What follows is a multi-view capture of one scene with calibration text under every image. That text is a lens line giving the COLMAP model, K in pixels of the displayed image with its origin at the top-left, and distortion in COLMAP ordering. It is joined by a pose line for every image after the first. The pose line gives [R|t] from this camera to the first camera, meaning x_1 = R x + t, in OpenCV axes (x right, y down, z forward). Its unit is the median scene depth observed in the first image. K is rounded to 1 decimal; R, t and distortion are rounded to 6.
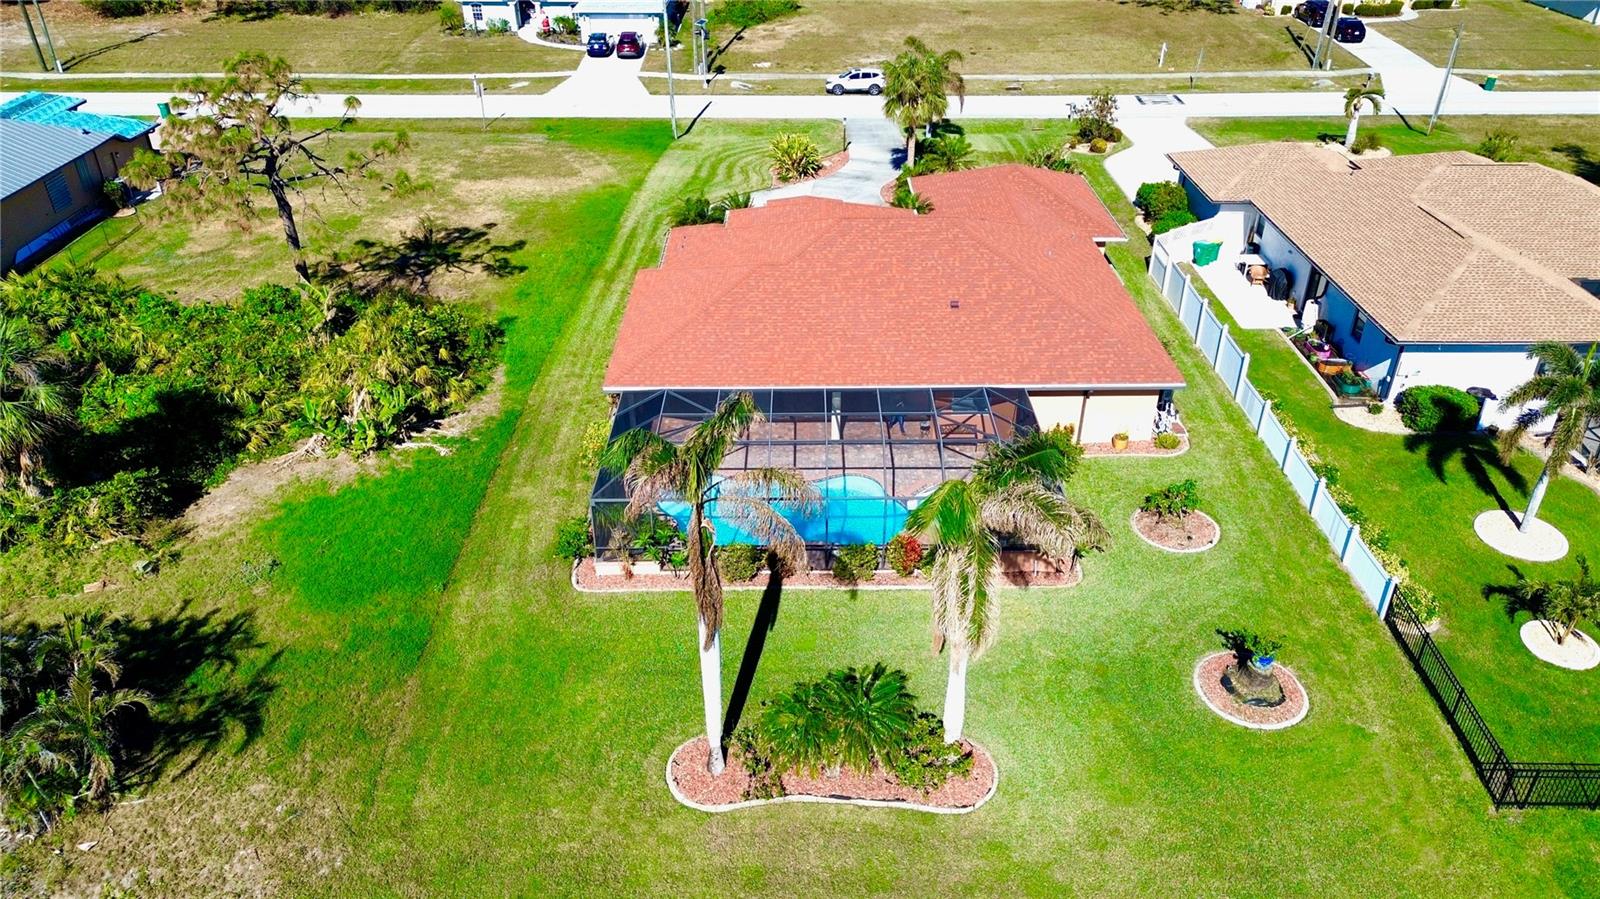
lens RADIAL K [[1124.2, 0, 800.5], [0, 1124.2, 443.9], [0, 0, 1]] dist [0.057550, -0.049063]
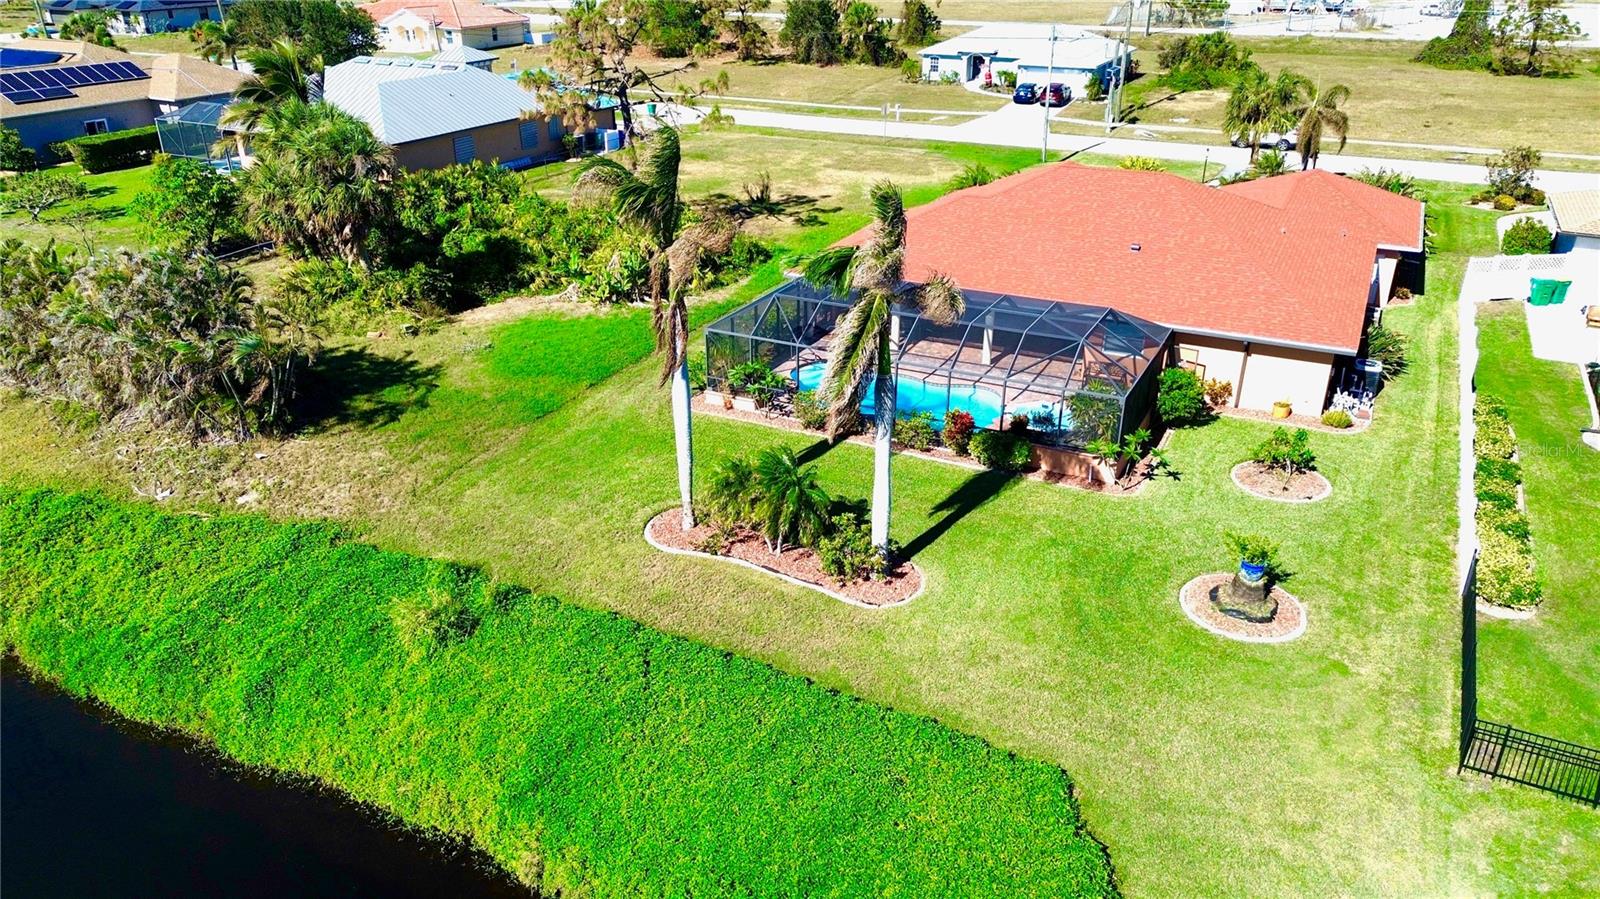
lens RADIAL K [[1124.2, 0, 800.5], [0, 1124.2, 443.9], [0, 0, 1]] dist [0.057550, -0.049063]
pose [[0.888776, 0.192525, -0.415947, 0.326183], [-0.234506, 0.970735, -0.051769, 0.164553], [0.393807, 0.143553, 0.907914, 0.013579]]
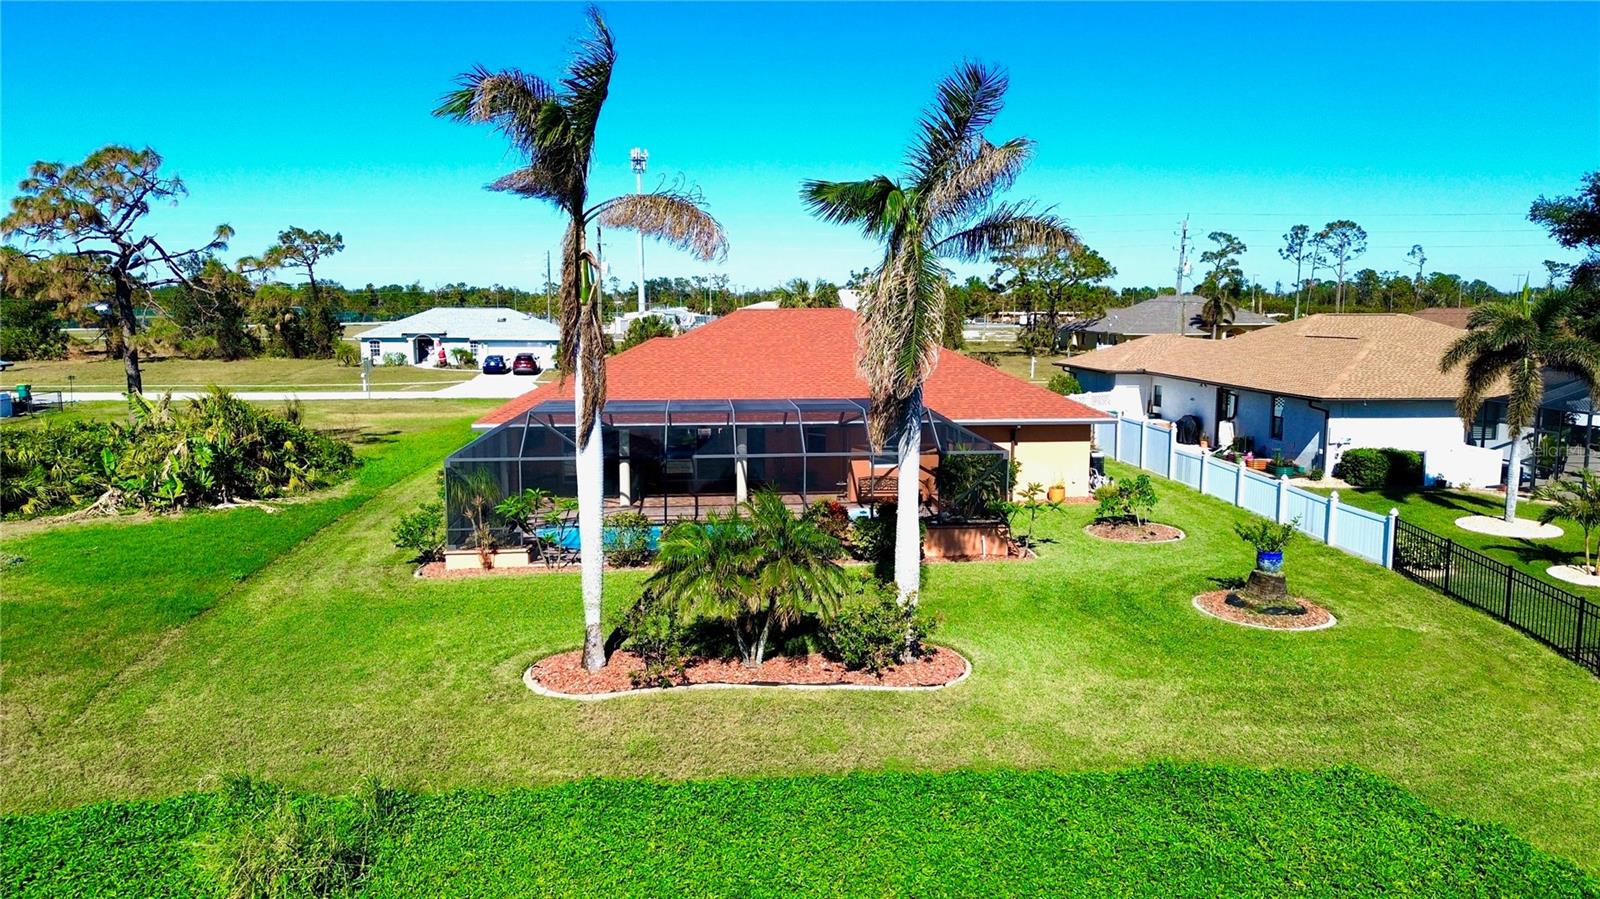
lens RADIAL K [[1124.2, 0, 800.5], [0, 1124.2, 443.9], [0, 0, 1]] dist [0.057550, -0.049063]
pose [[0.995247, -0.007236, 0.097110, -0.007550], [0.045462, 0.916413, -0.397644, 0.311274], [-0.086116, 0.400169, 0.912386, 0.181171]]
